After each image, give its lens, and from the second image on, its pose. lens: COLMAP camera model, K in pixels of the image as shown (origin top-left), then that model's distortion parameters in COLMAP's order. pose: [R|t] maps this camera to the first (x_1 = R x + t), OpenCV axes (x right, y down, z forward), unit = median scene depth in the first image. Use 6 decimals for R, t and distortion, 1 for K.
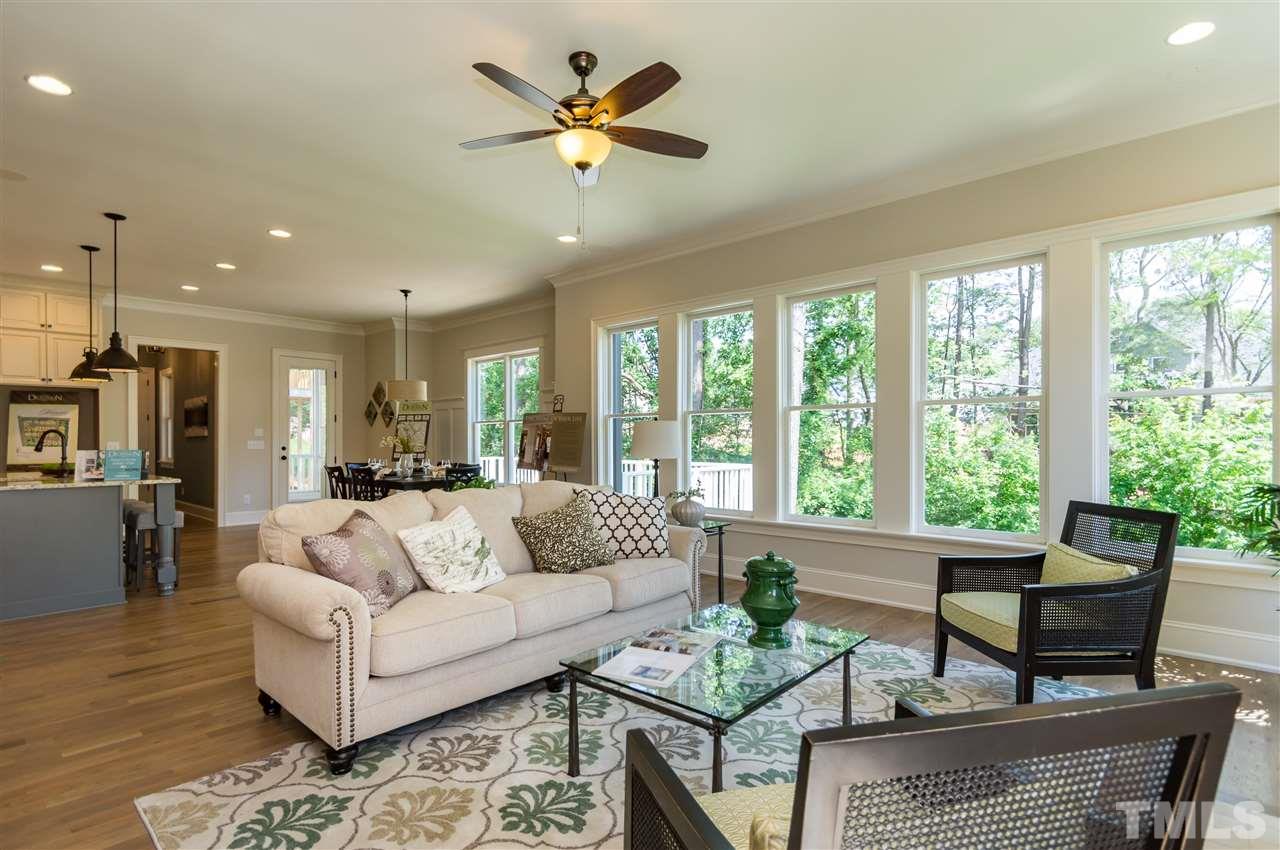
lens RADIAL K [[650.2, 0, 638.9], [0, 650.2, 432.9], [0, 0, 1]] dist [0.000244, -0.000464]
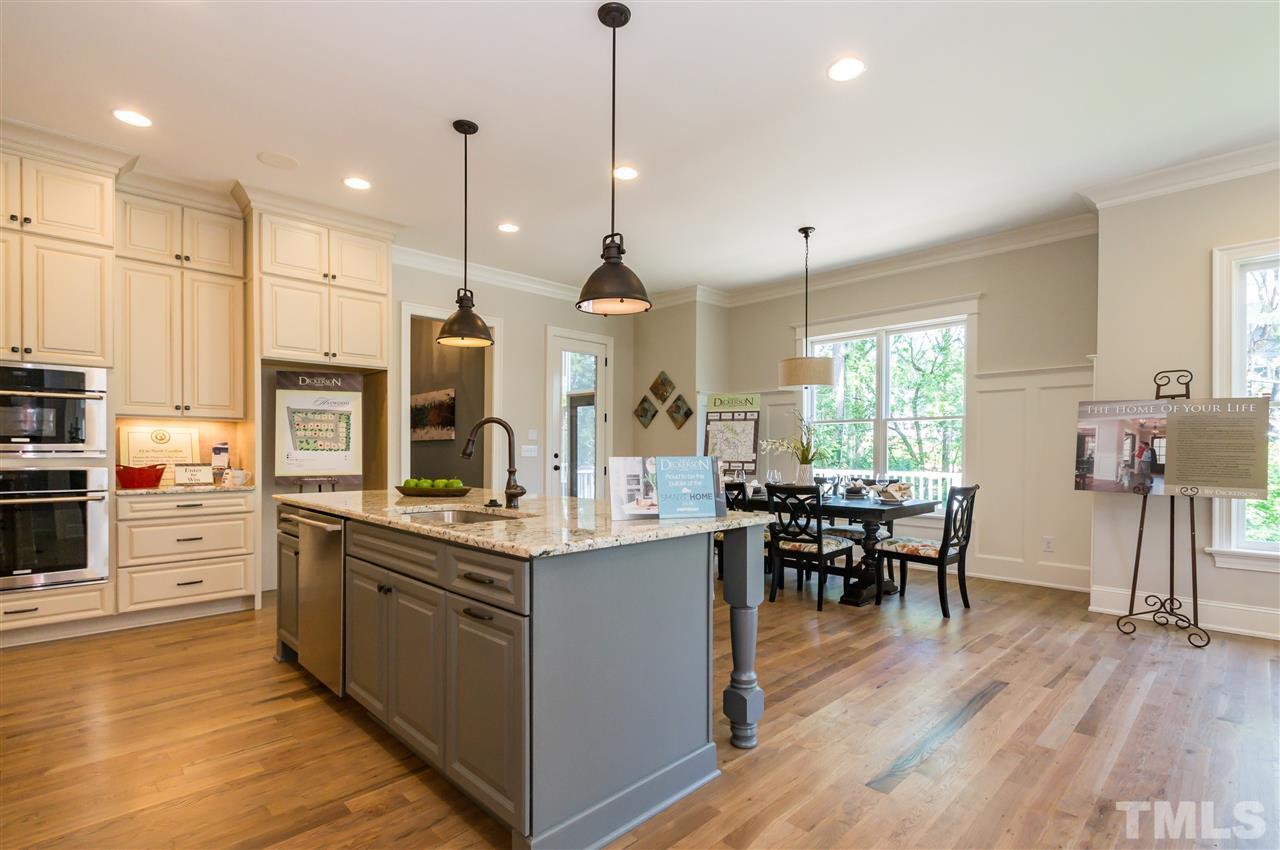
lens RADIAL K [[619.8, 0, 634.9], [0, 619.8, 449.2], [0, 0, 1]] dist [0.000806, 0.000554]
pose [[0.998602, 0.004490, -0.052666, -0.544772], [-0.003940, 0.999937, 0.010536, 0.010488], [0.052710, -0.010314, 0.998557, 0.352781]]
